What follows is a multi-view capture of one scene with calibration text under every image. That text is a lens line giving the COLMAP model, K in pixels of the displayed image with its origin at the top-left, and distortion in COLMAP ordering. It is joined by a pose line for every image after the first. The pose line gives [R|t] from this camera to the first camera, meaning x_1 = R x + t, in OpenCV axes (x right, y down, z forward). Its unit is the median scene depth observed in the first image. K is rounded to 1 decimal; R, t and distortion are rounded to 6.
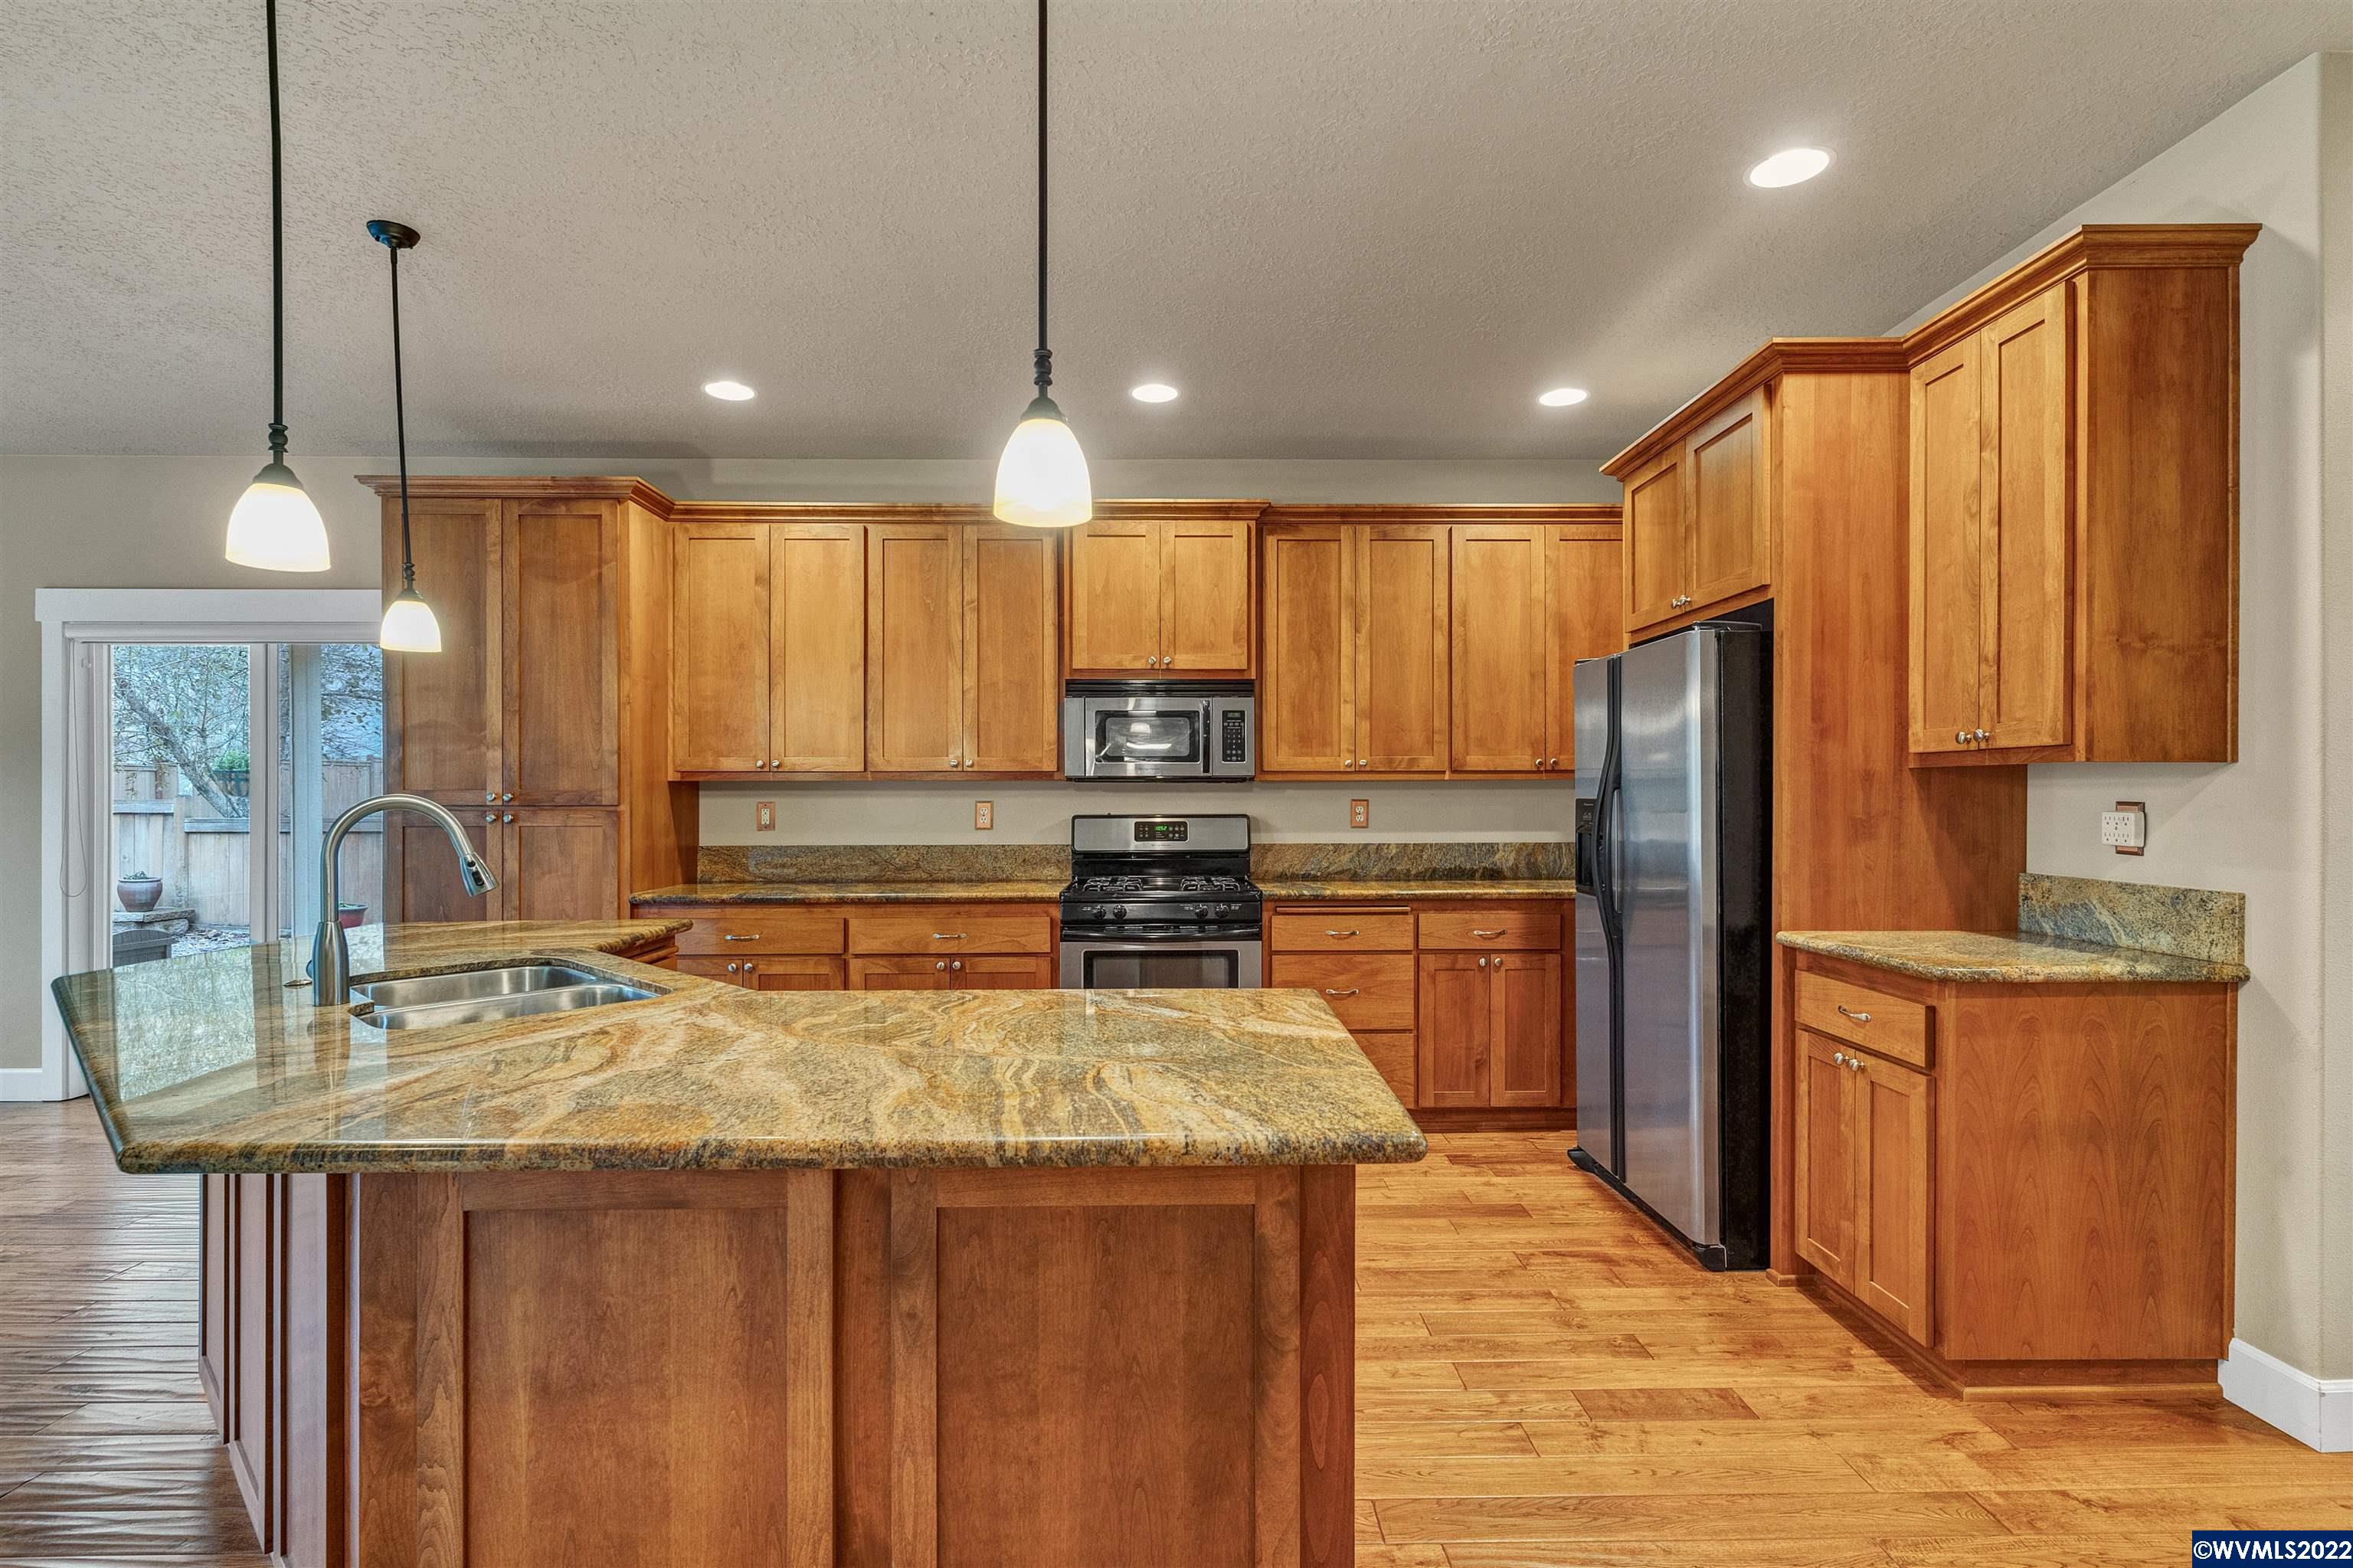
lens RADIAL K [[1153.1, 0, 1185.9], [0, 1153.1, 791.4], [0, 0, 1]] dist [0.005547, 0.000732]
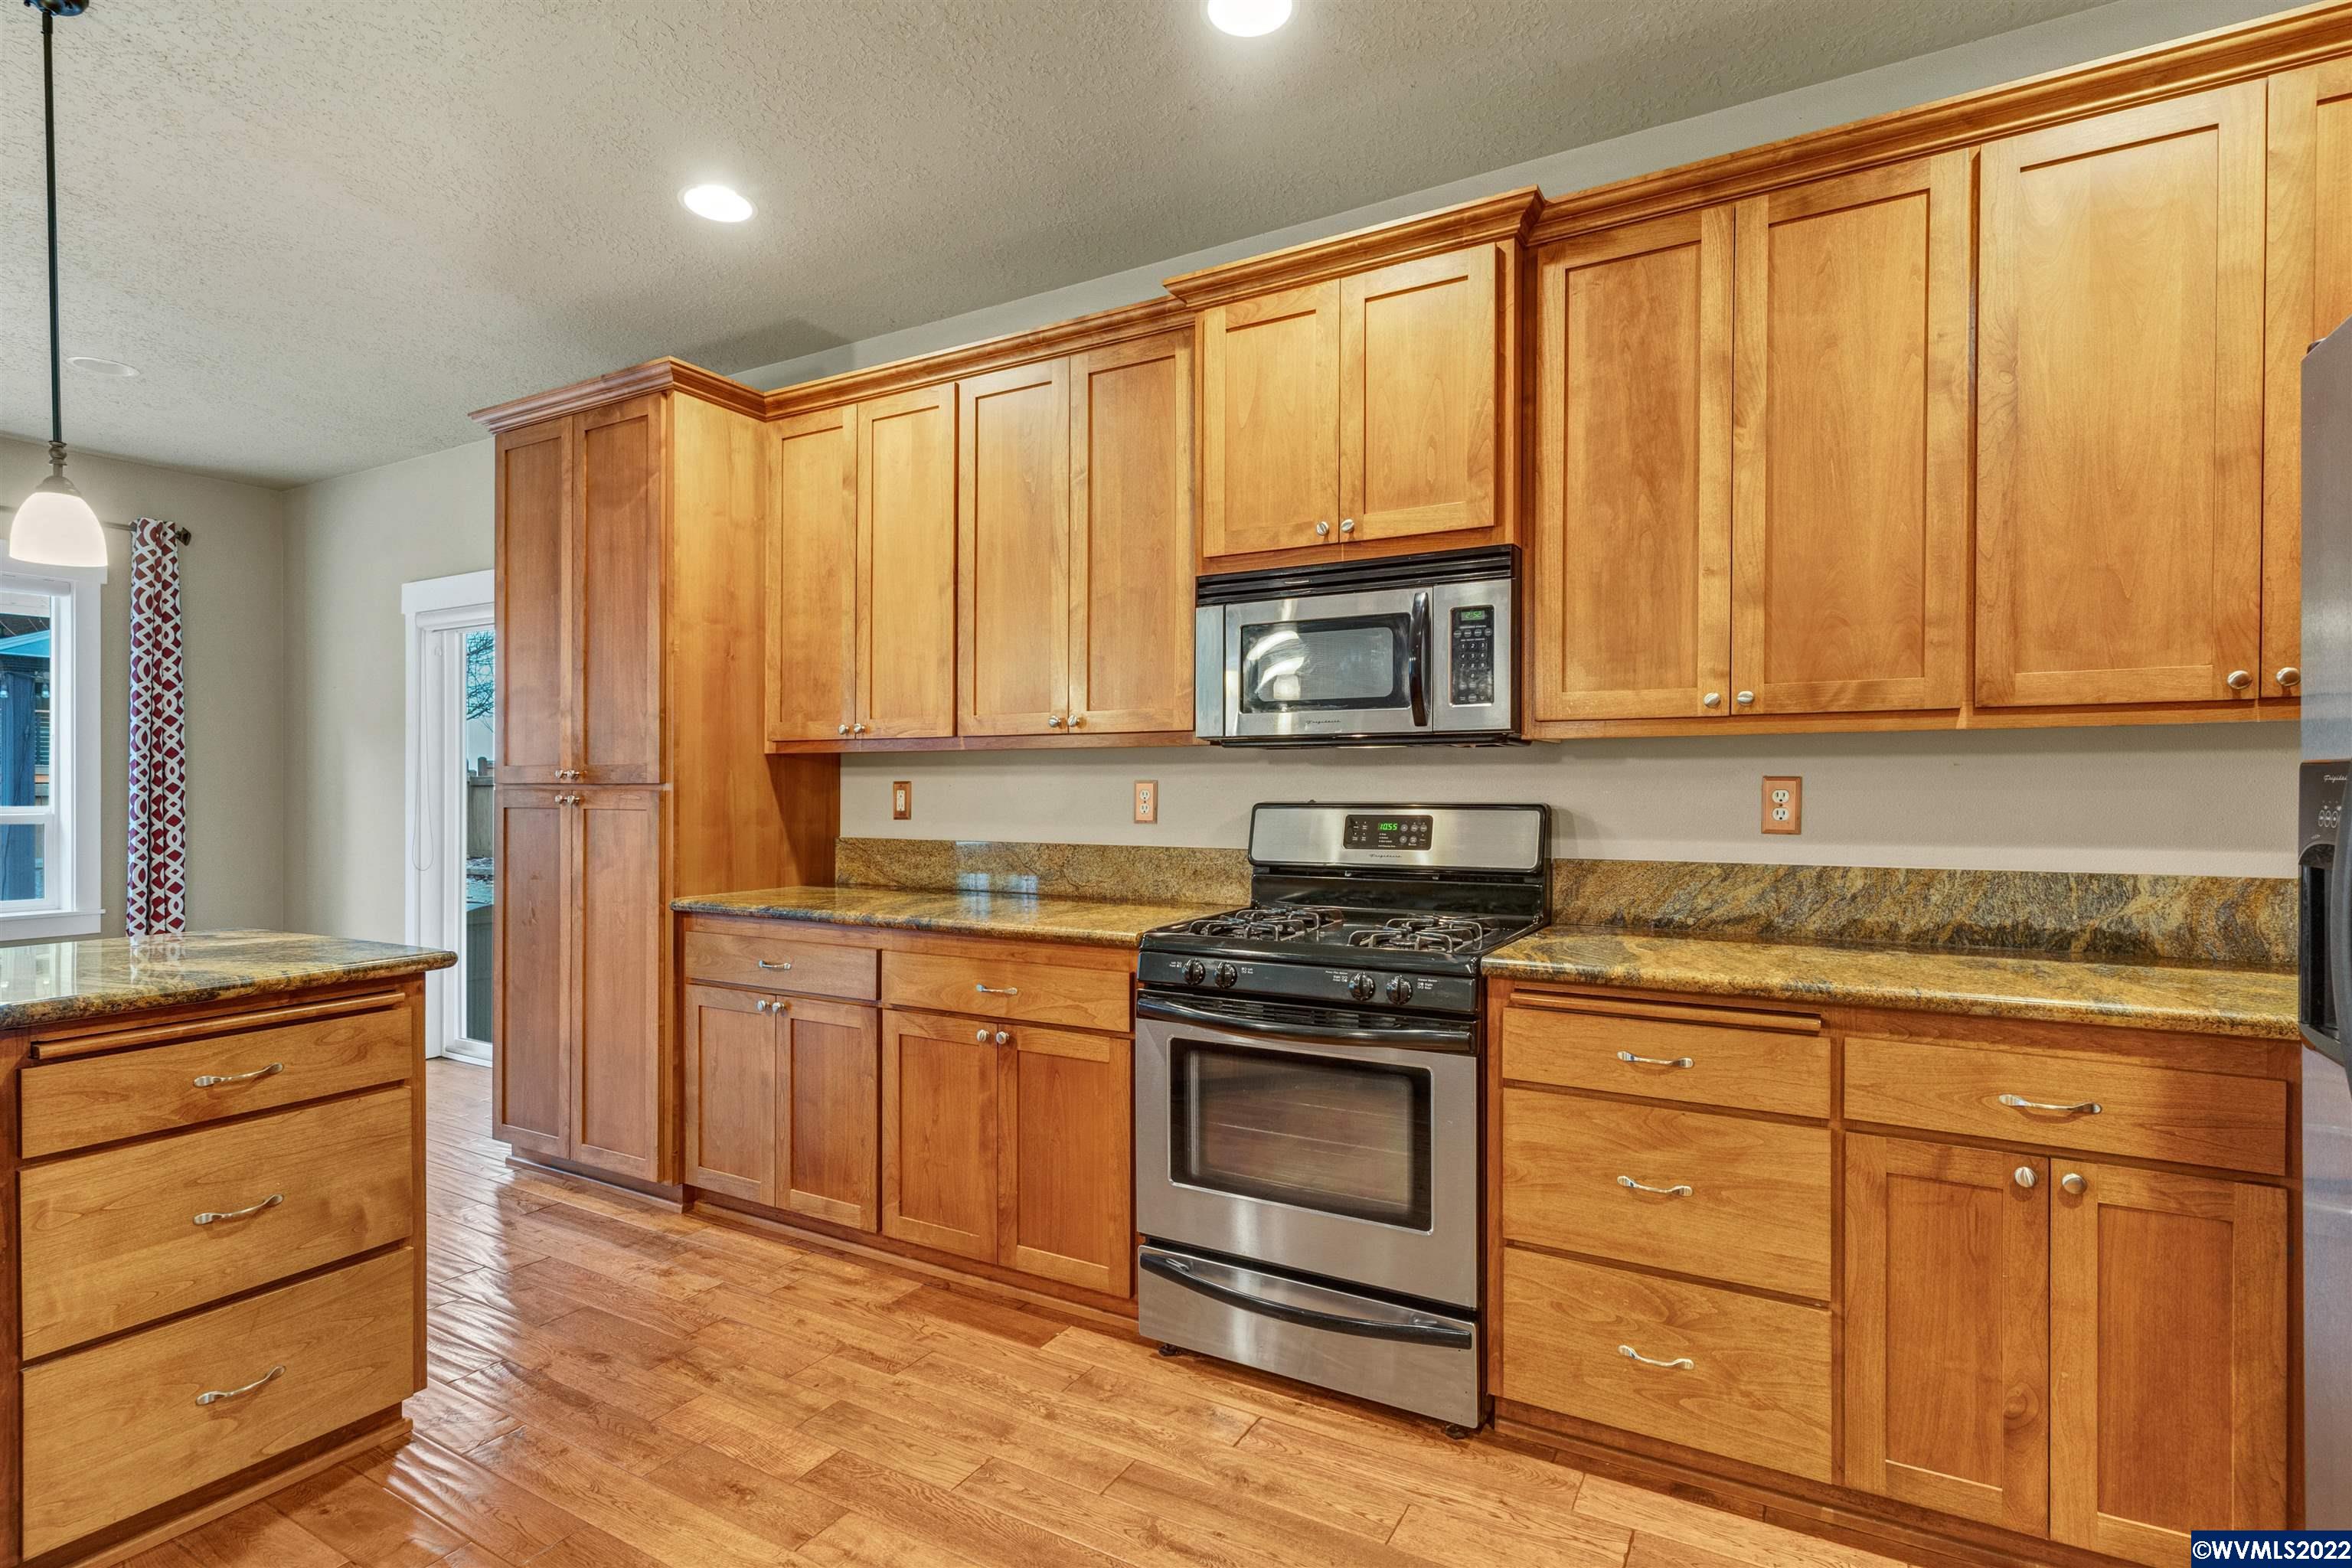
lens RADIAL K [[1152.5, 0, 1196.0], [0, 1152.5, 785.1], [0, 0, 1]] dist [0.005547, 0.000732]
pose [[0.858783, 0.001395, -0.512338, 0.205927], [0.000157, 0.999996, 0.002986, 0.010060], [0.512340, -0.002644, 0.858779, 0.483782]]
